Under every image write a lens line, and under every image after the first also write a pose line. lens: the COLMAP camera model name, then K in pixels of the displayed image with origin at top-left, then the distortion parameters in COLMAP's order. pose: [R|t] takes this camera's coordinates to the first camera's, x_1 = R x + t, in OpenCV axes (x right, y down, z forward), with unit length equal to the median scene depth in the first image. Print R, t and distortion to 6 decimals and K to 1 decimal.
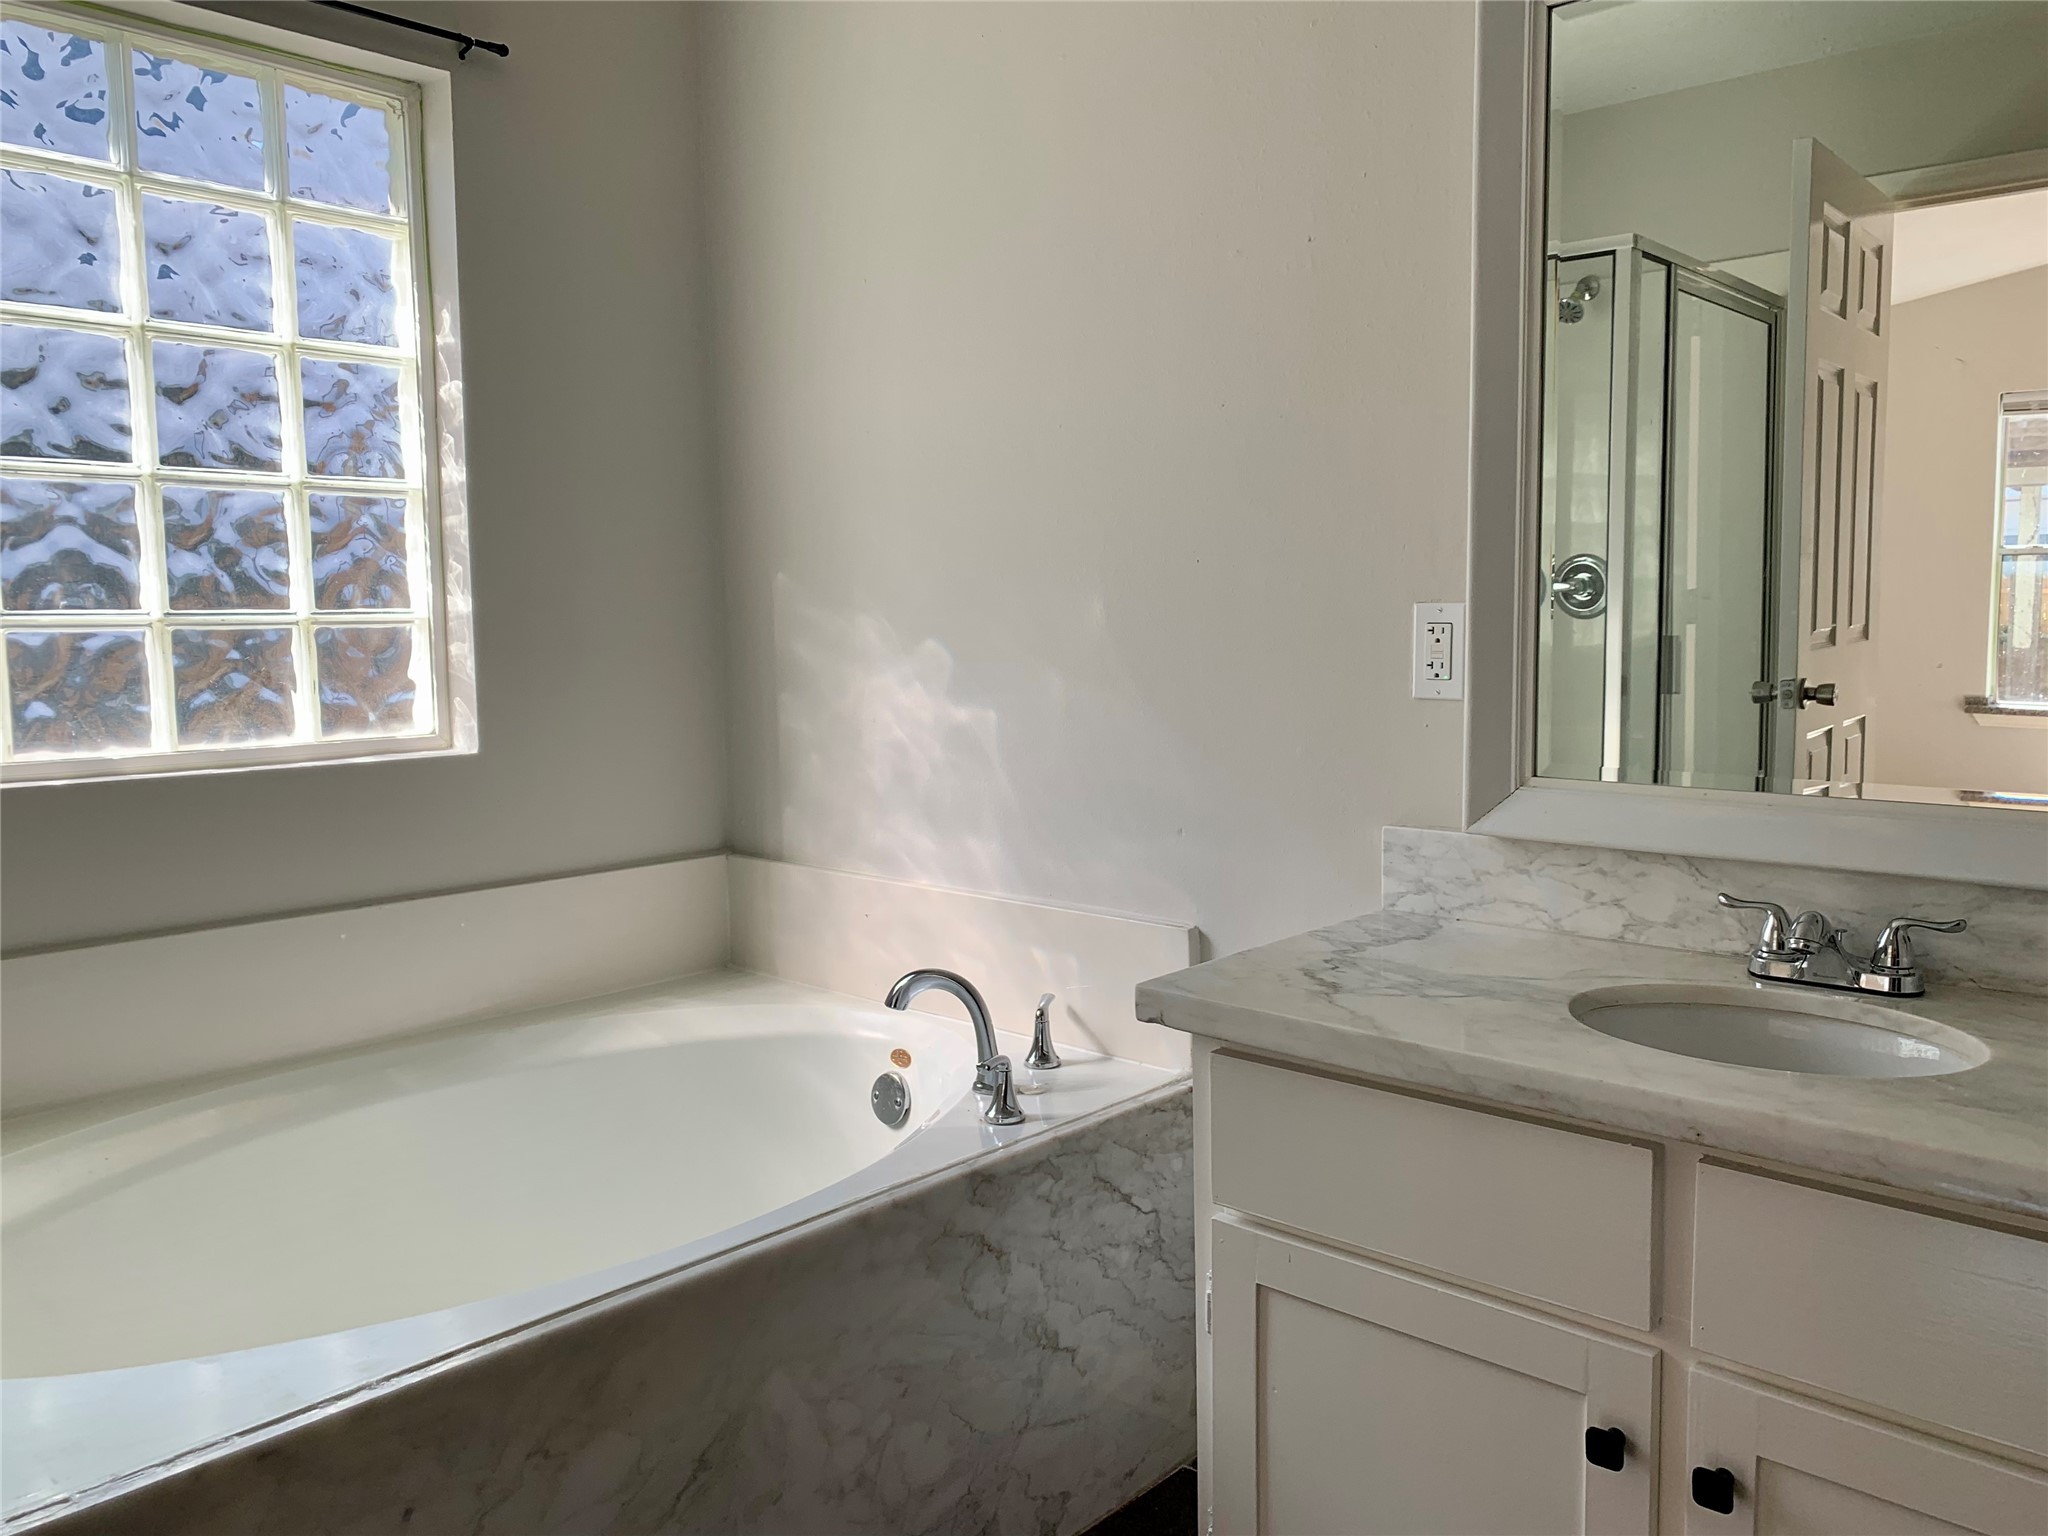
lens RADIAL K [[1582.2, 0, 1031.5], [0, 1582.2, 757.5], [0, 0, 1]] dist [0.019869, -0.006671]
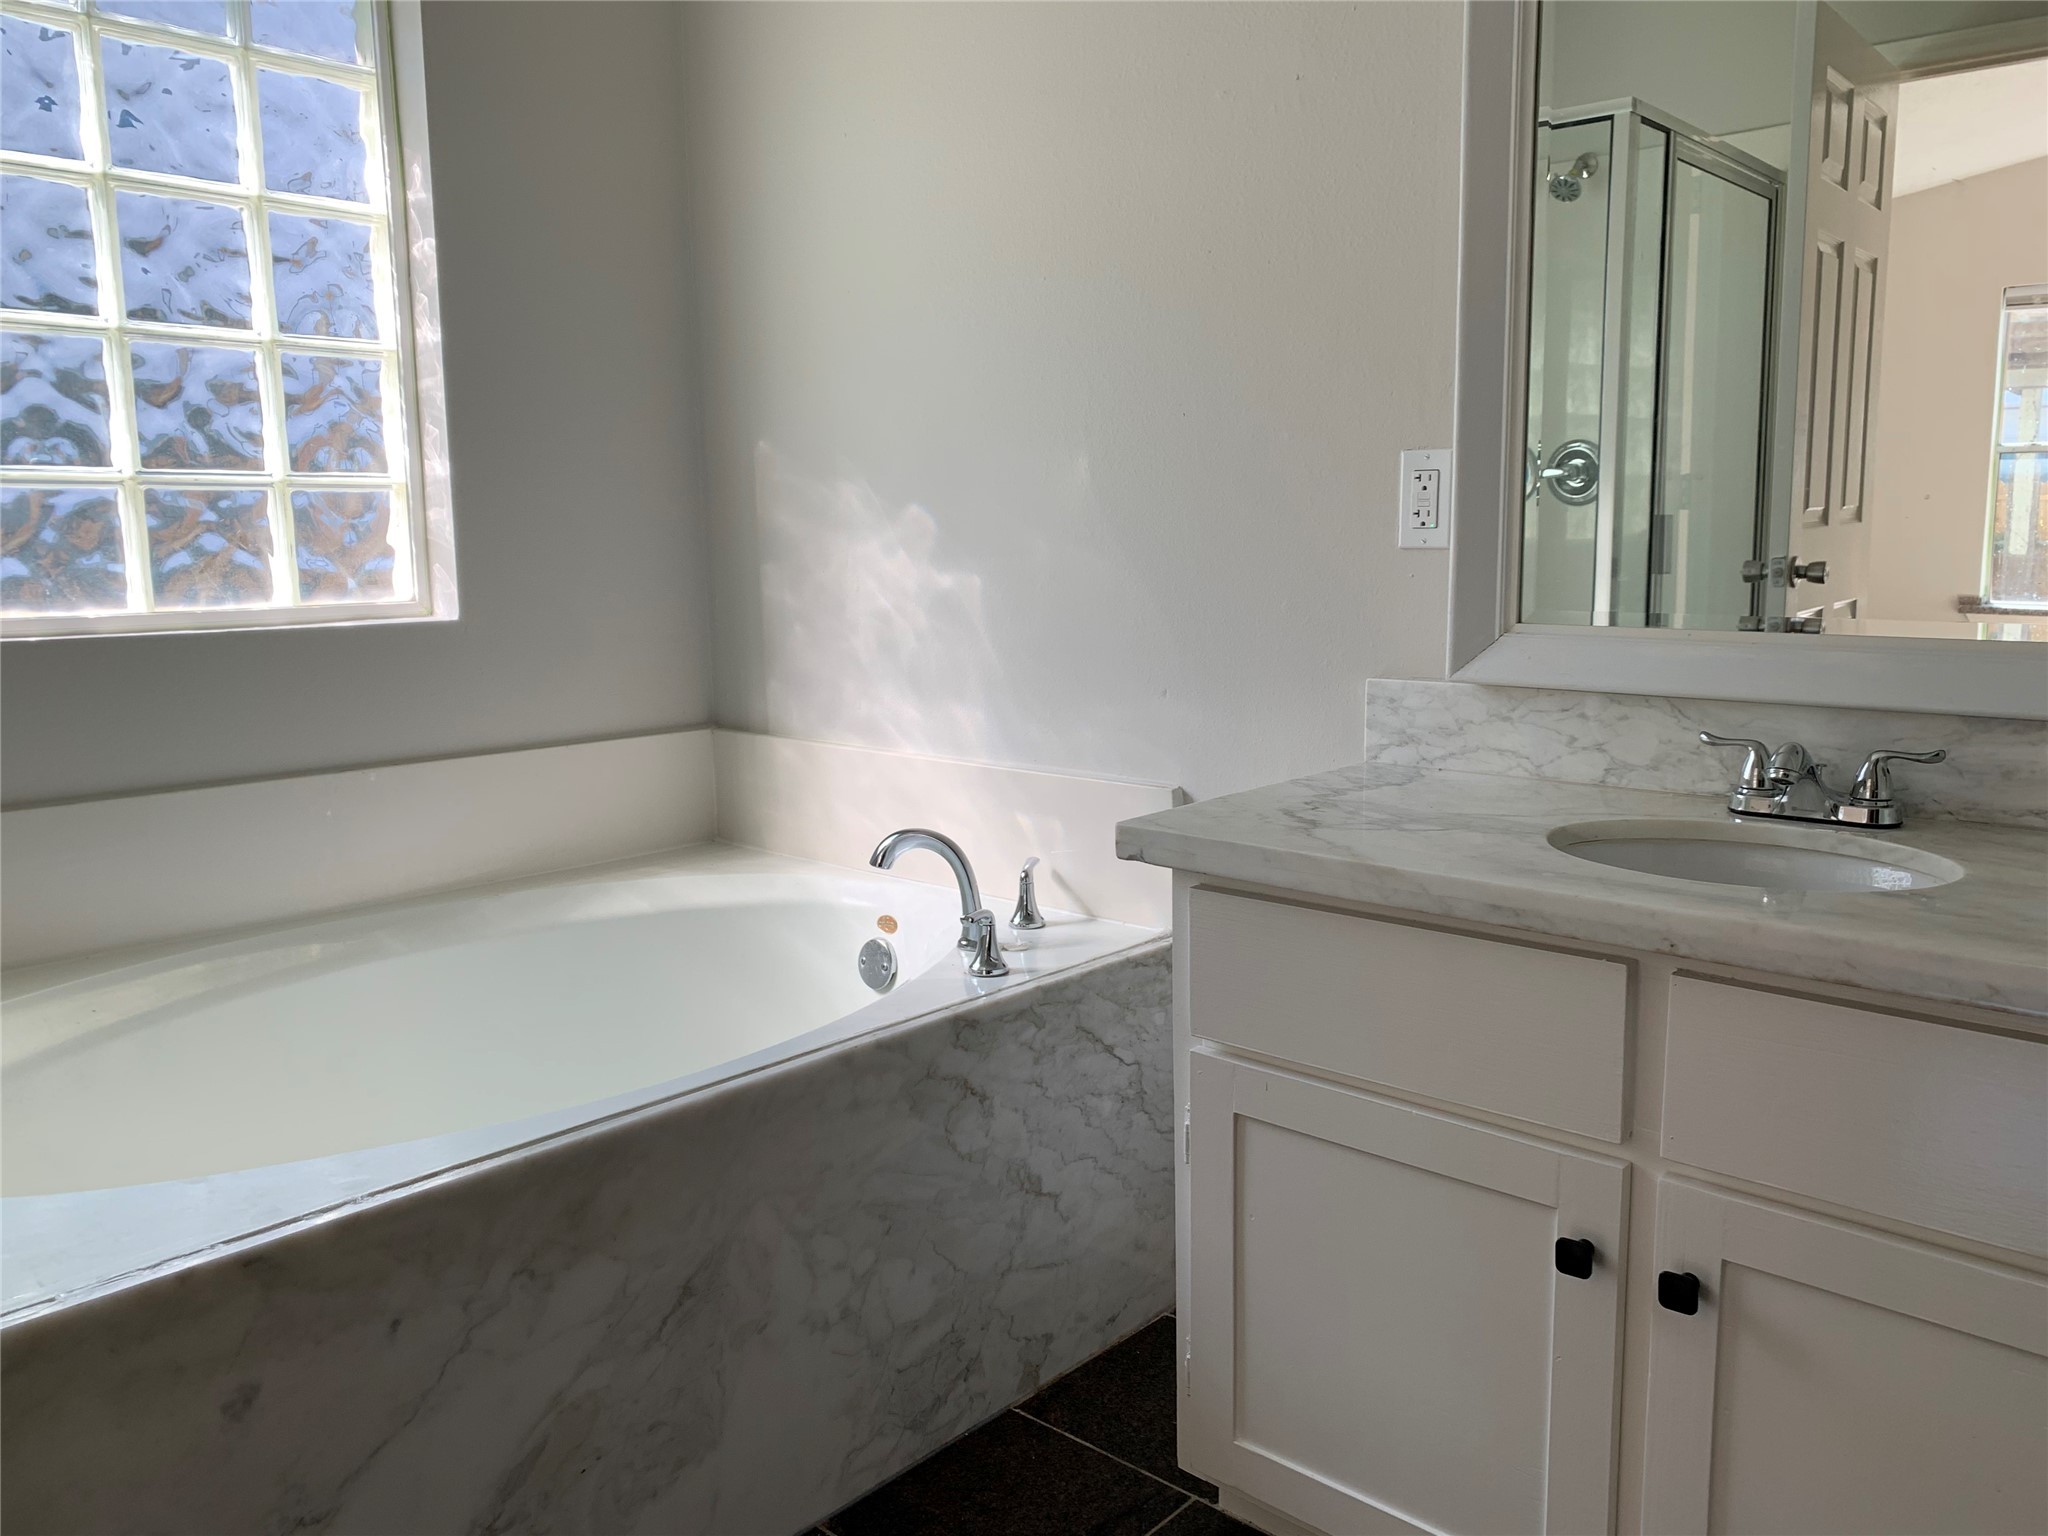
lens RADIAL K [[1582.2, 0, 1031.5], [0, 1582.2, 757.5], [0, 0, 1]] dist [0.019869, -0.006671]
pose [[0.999992, -0.000696, 0.003896, 0.005986], [0.000496, 0.998696, 0.051055, 0.036046], [-0.003927, -0.051053, 0.998688, 0.002750]]
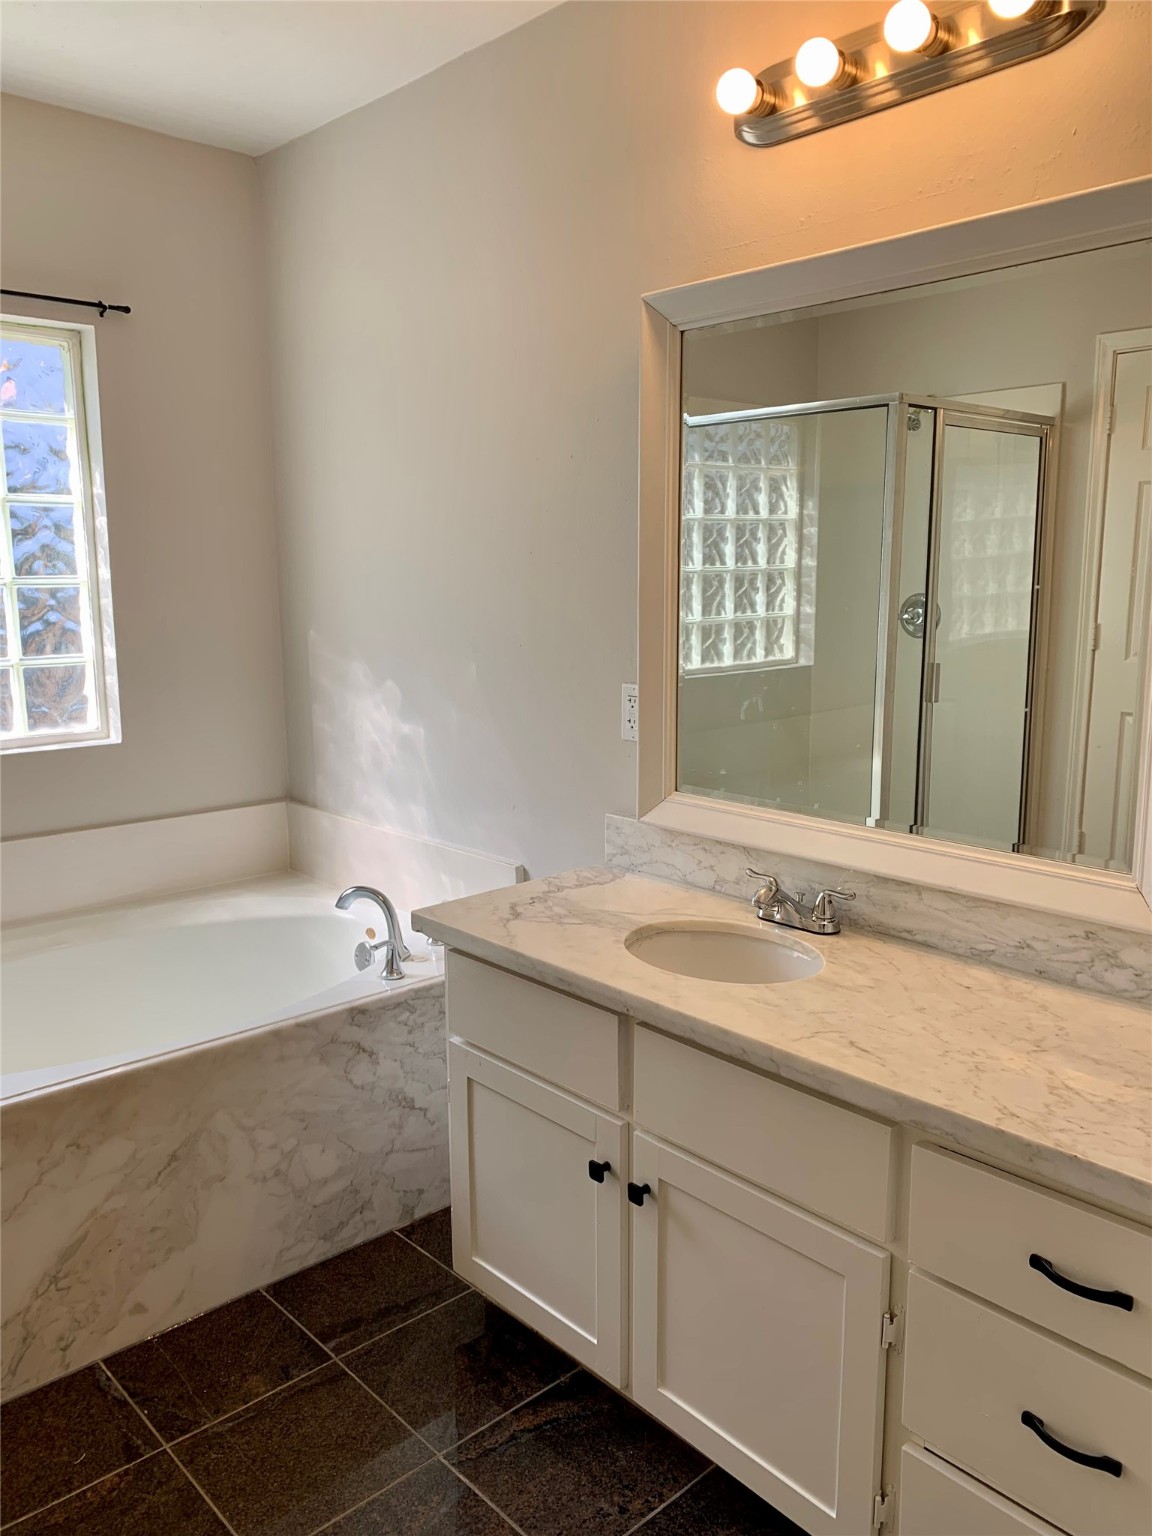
lens RADIAL K [[1178.6, 0, 558.7], [0, 1178.6, 779.5], [0, 0, 1]] dist [0.031925, -0.027209]
pose [[0.994970, 0.025228, -0.096944, 0.249442], [-0.017329, 0.996525, 0.081474, -0.080487], [0.098662, -0.079384, 0.991950, -0.203688]]
